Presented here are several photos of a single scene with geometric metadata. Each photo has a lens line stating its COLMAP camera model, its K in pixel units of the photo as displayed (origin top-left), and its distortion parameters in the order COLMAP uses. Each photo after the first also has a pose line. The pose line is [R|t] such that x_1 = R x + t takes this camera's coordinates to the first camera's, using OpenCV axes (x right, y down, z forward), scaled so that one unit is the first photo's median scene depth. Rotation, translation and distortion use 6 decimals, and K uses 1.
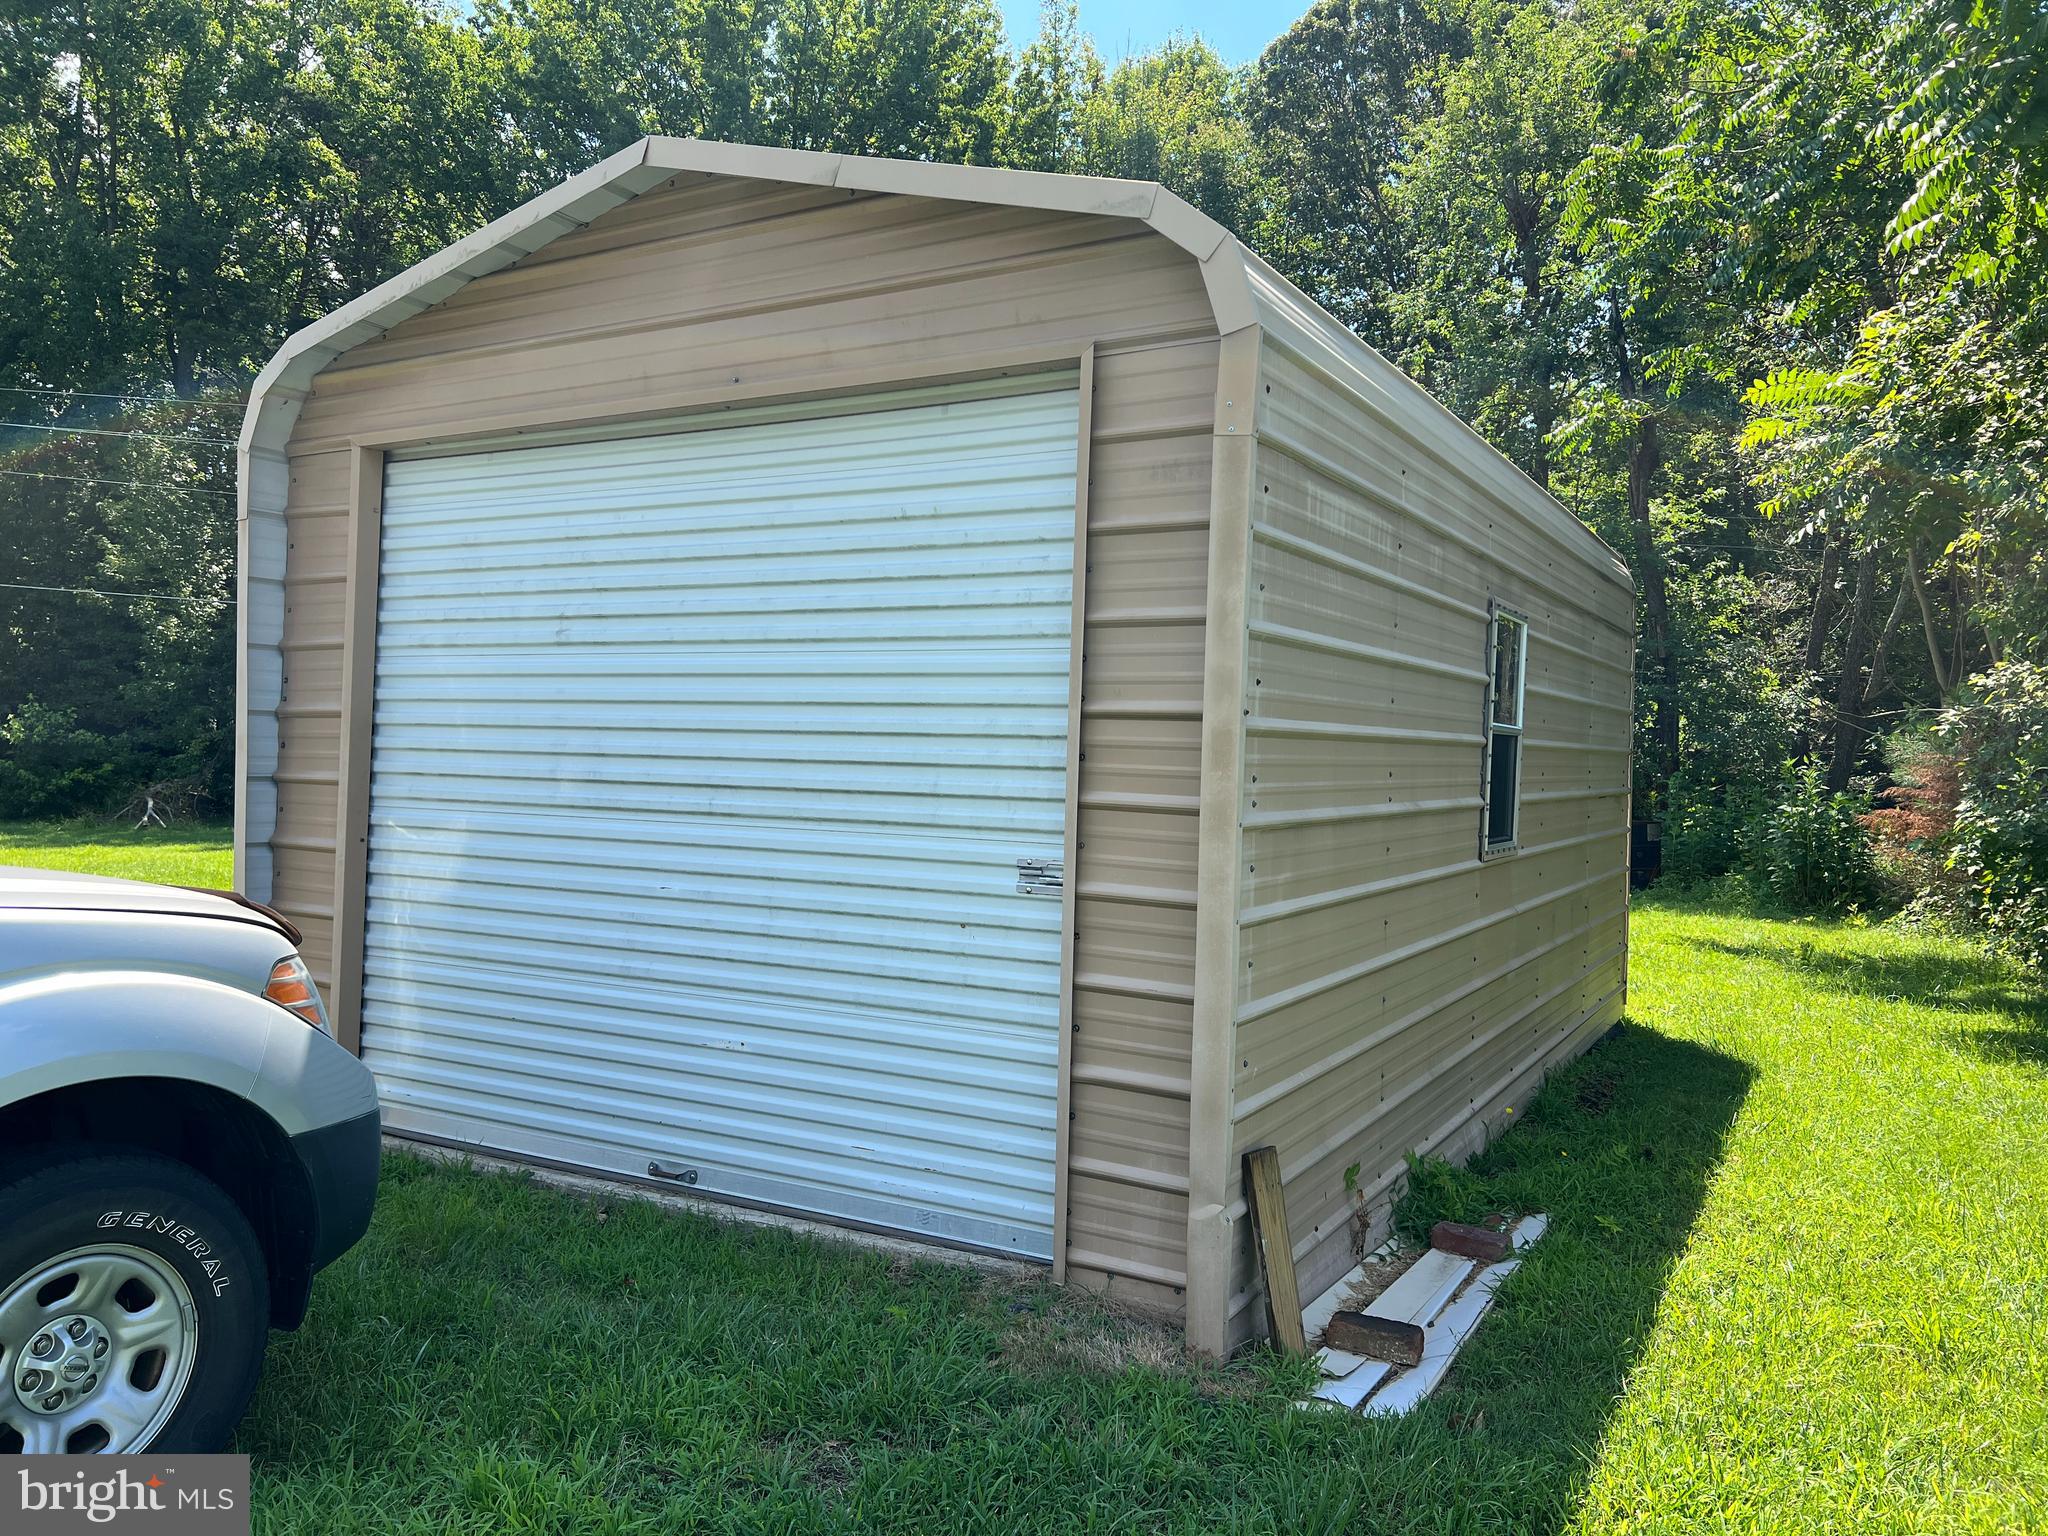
lens RADIAL K [[1537.0, 0, 1029.0], [0, 1537.0, 781.0], [0, 0, 1]] dist [0.050670, -0.053788]
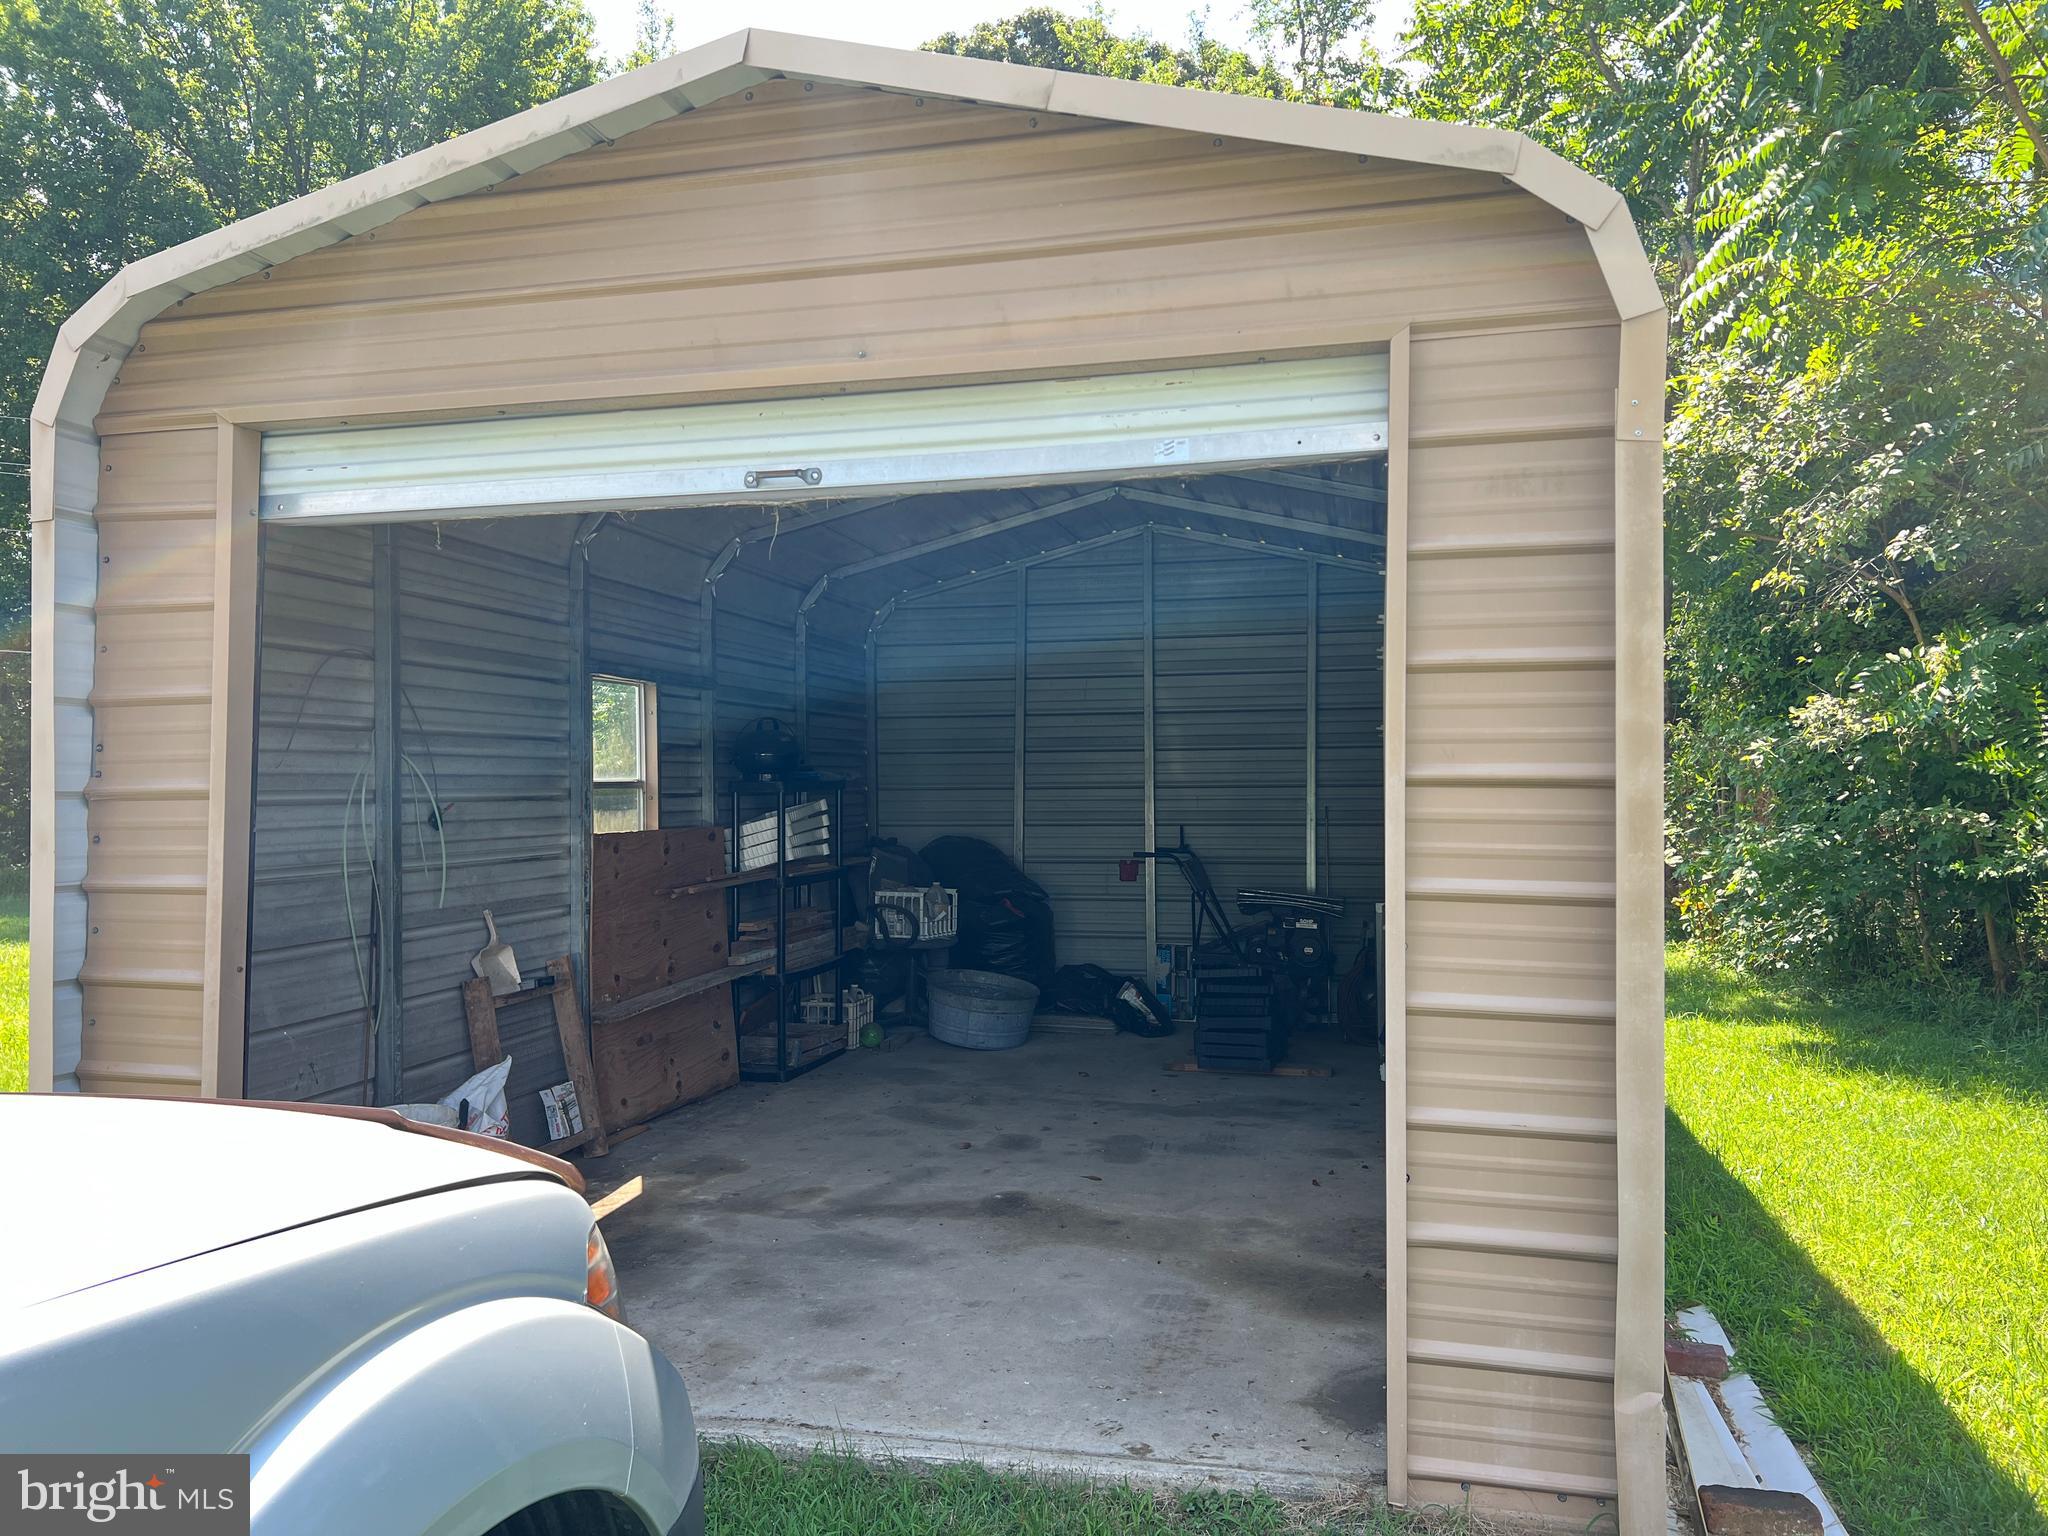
lens RADIAL K [[1537.0, 0, 1030.5], [0, 1537.0, 761.8], [0, 0, 1]] dist [0.050670, -0.053788]
pose [[0.960184, -0.020677, 0.278602, -0.269180], [0.029515, 0.999184, -0.027562, -0.026535], [-0.277805, 0.034688, 0.960011, 0.200205]]
